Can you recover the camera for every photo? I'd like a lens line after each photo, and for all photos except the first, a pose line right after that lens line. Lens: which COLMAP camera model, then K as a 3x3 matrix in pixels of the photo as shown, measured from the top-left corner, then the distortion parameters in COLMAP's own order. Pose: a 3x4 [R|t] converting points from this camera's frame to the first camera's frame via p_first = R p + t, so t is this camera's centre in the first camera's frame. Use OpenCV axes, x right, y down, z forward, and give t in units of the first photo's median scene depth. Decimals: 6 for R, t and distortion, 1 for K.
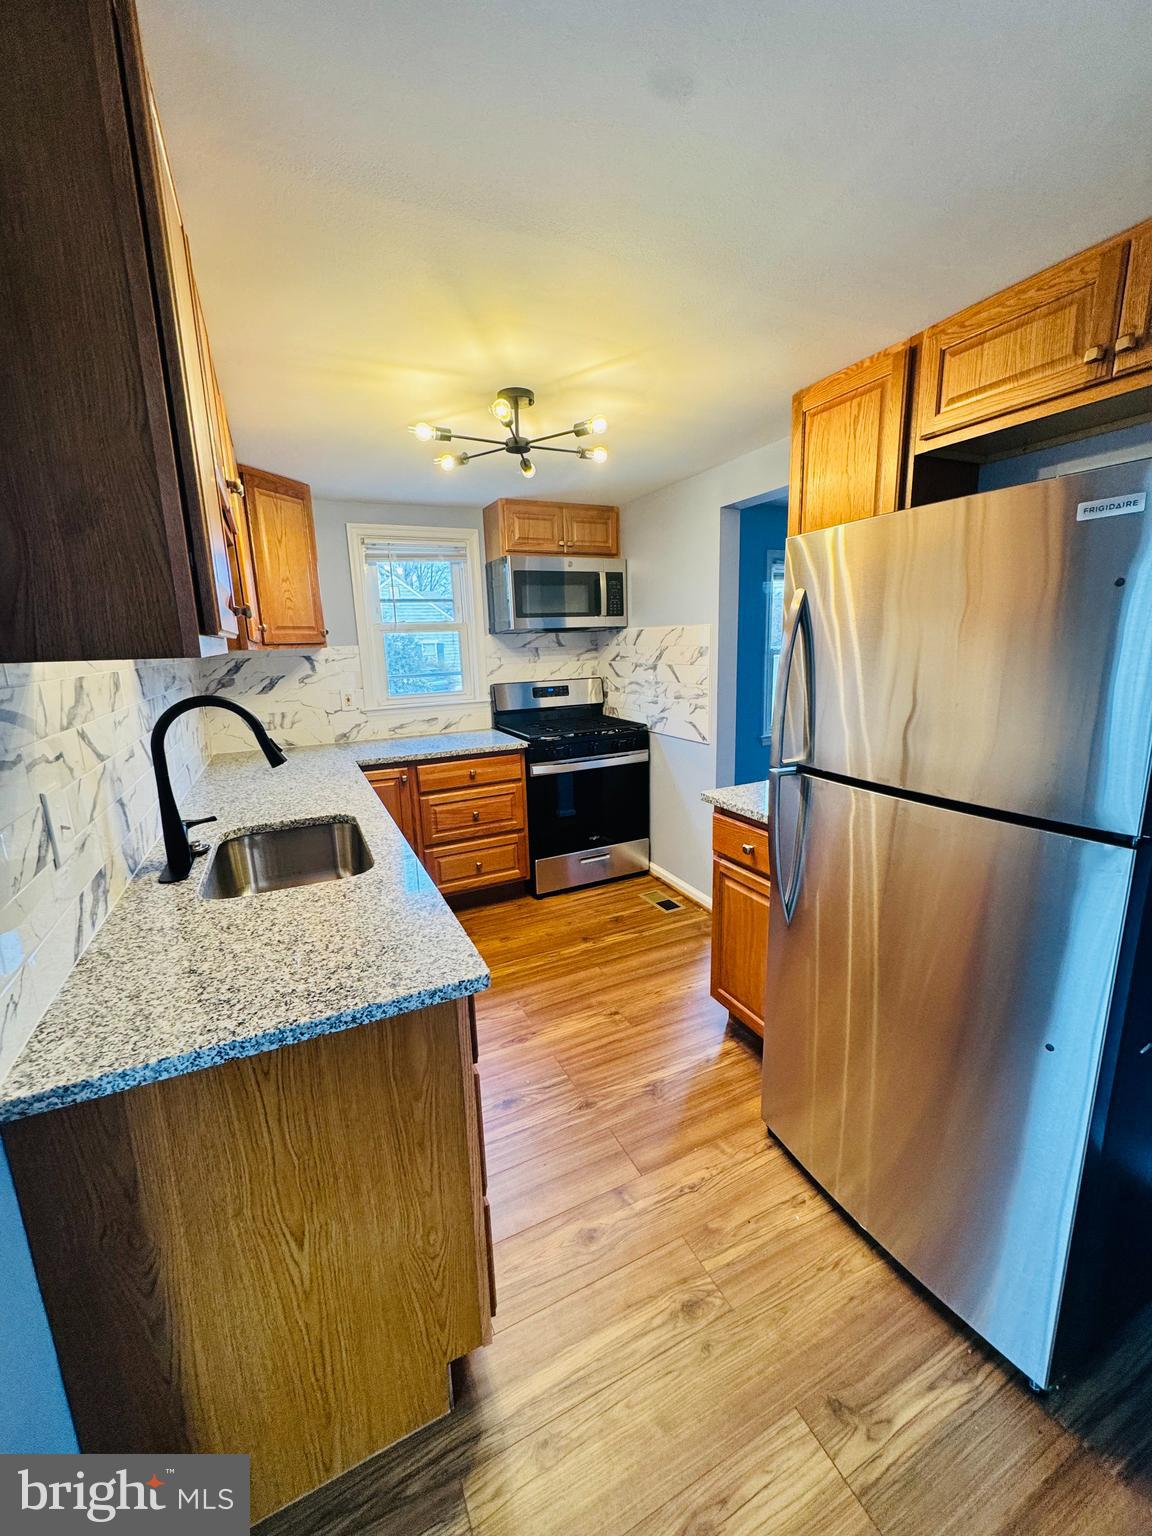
lens RADIAL K [[611.4, 0, 580.0], [0, 611.4, 761.4], [0, 0, 1]] dist [-0.005649, 0.000804]
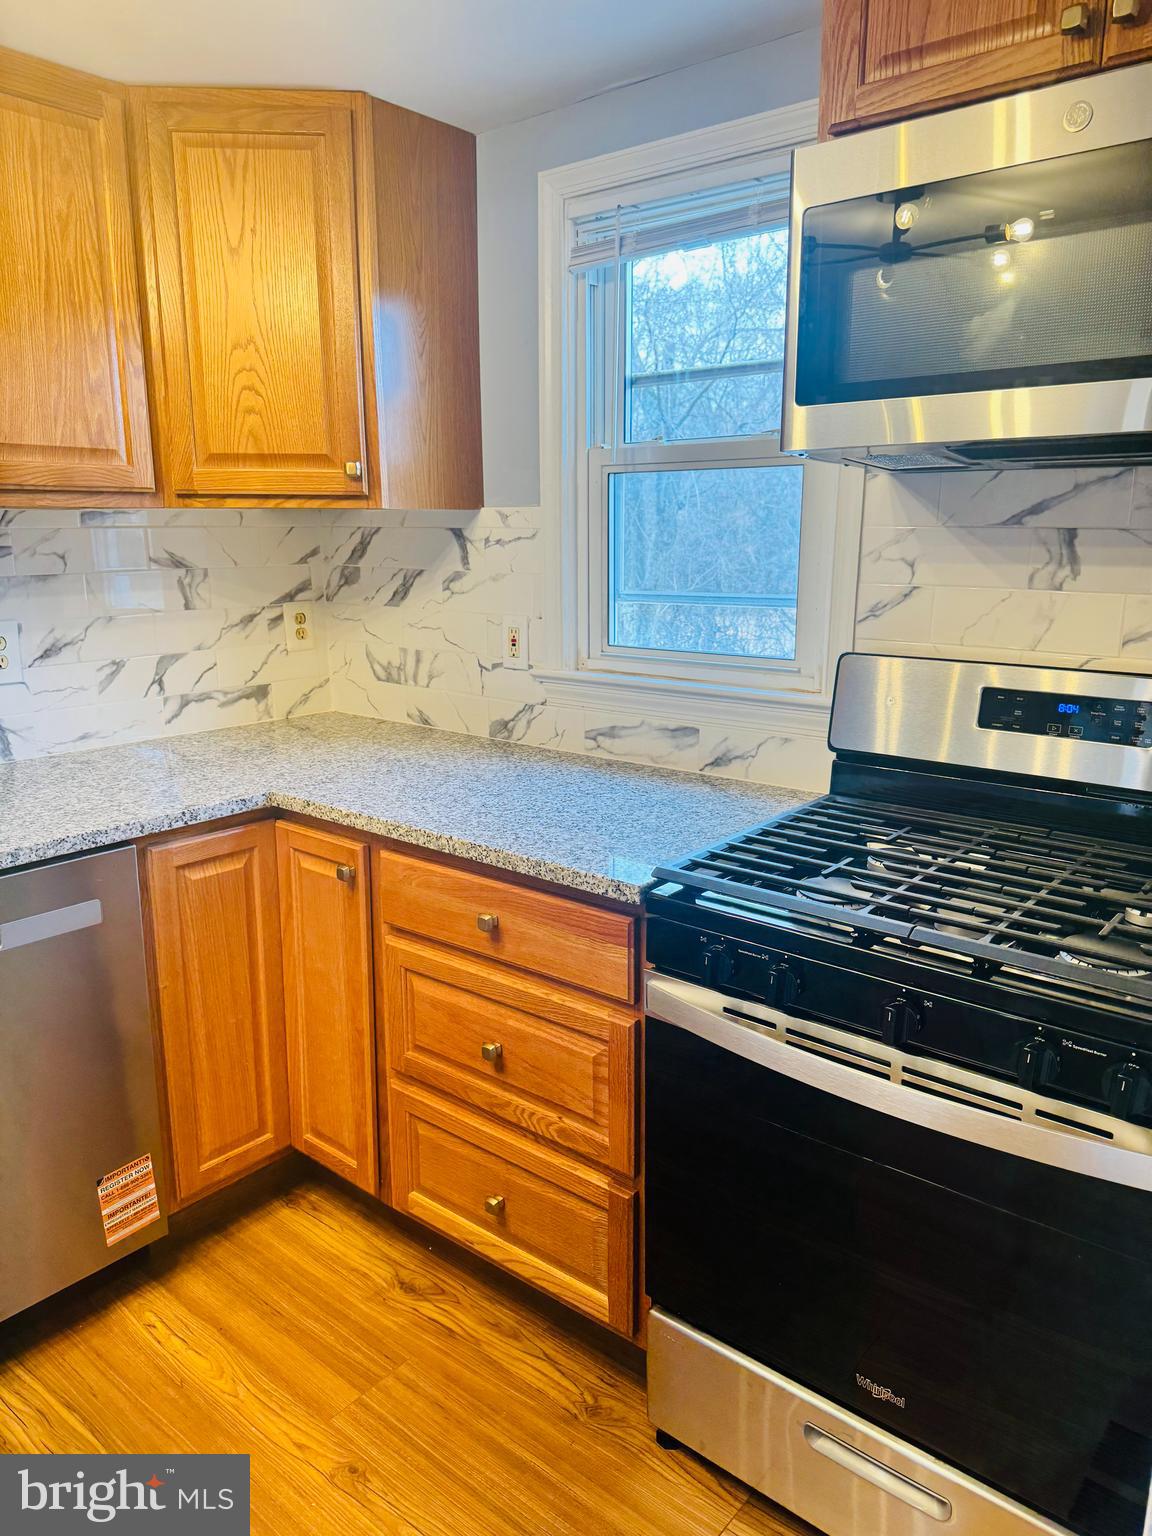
lens RADIAL K [[1089.3, 0, 569.8], [0, 1089.3, 768.9], [0, 0, 1]] dist [0.054868, -0.062553]
pose [[0.405041, 0.229824, -0.884942, 0.521408], [-0.184374, 0.968539, 0.167146, -0.259970], [0.895515, 0.095459, 0.434672, 1.287265]]
